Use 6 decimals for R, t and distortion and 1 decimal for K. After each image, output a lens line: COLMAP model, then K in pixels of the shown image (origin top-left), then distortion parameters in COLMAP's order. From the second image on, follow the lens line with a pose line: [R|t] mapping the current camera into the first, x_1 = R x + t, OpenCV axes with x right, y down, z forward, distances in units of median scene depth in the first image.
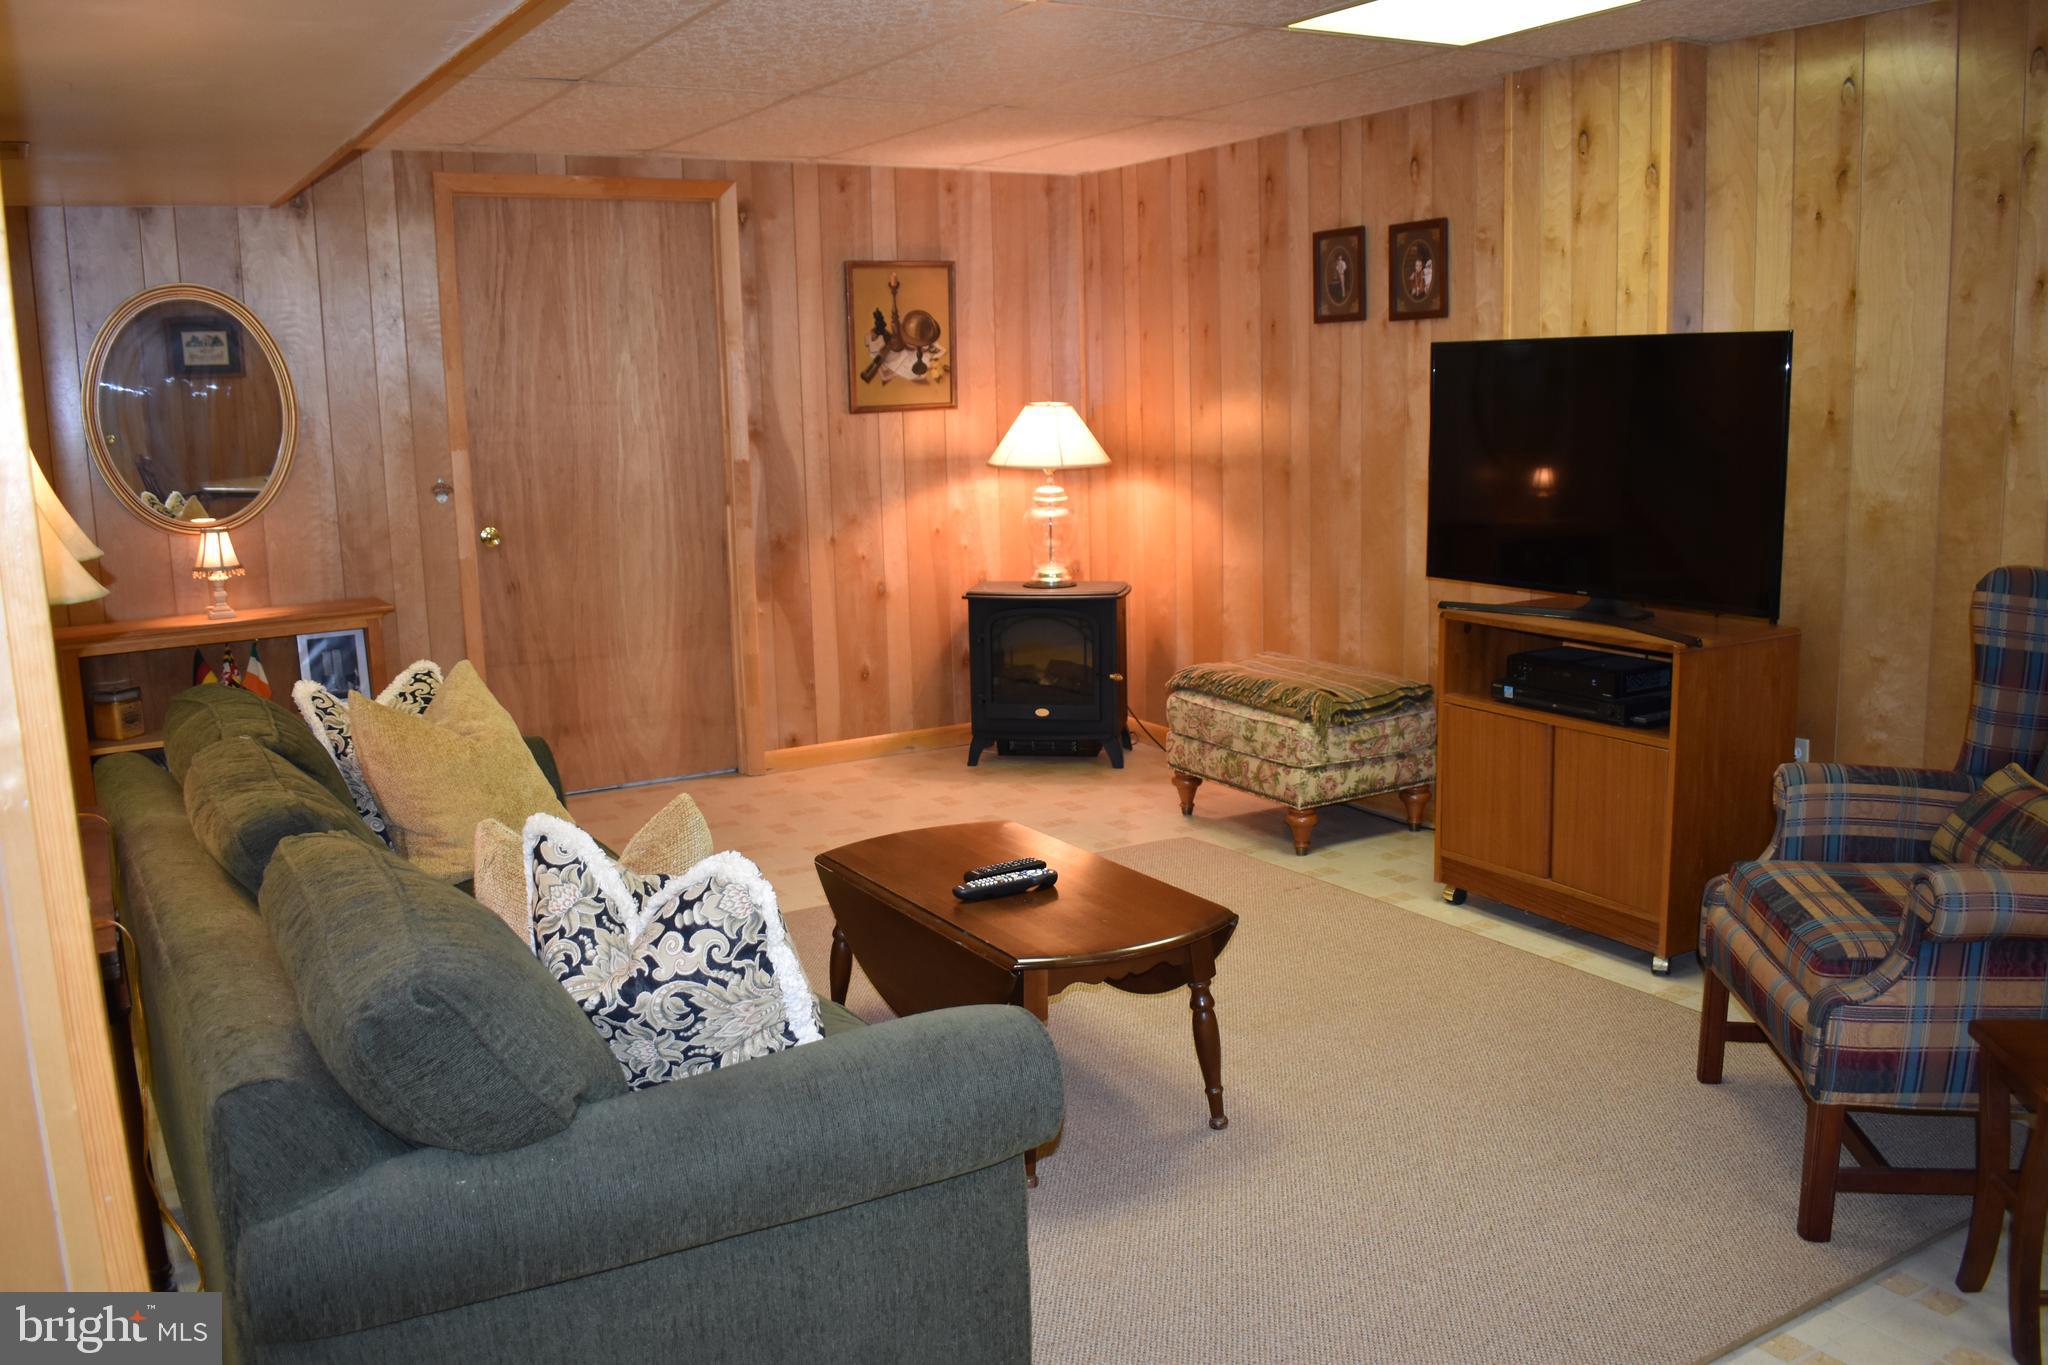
lens RADIAL K [[1701.9, 0, 1024.0], [0, 1701.9, 682.5], [0, 0, 1]] dist [-0.084000, 0.003438]
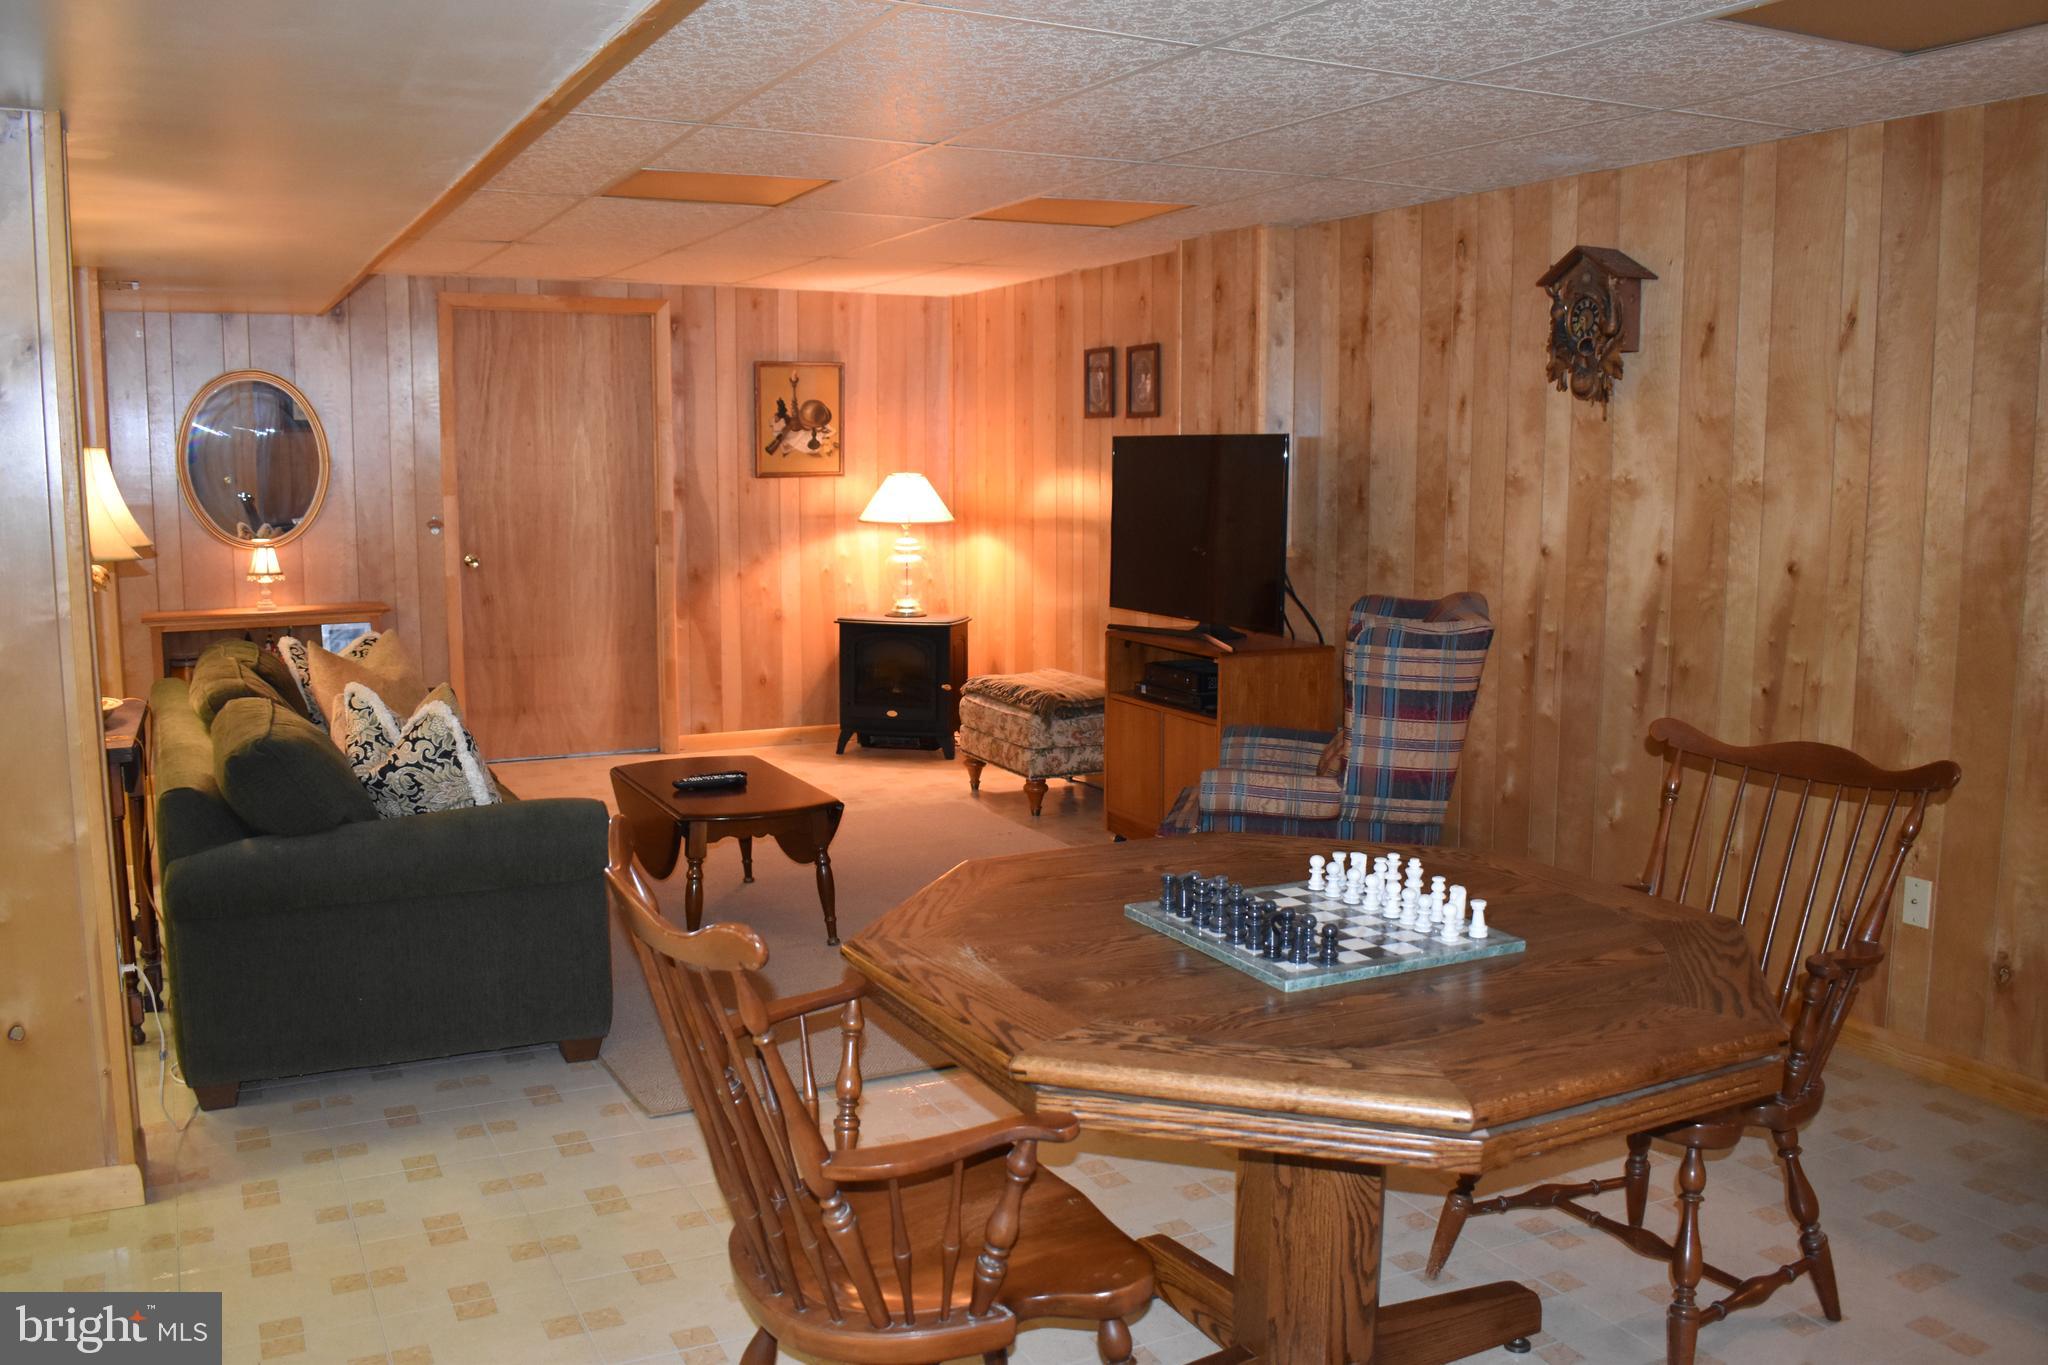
lens RADIAL K [[1701.9, 0, 1024.0], [0, 1701.9, 682.5], [0, 0, 1]] dist [-0.084000, 0.003438]
pose [[0.996822, 0.037752, -0.070148, 0.218001], [-0.040637, 0.998367, -0.040157, 0.045657], [0.068517, 0.042880, 0.996728, -0.299041]]
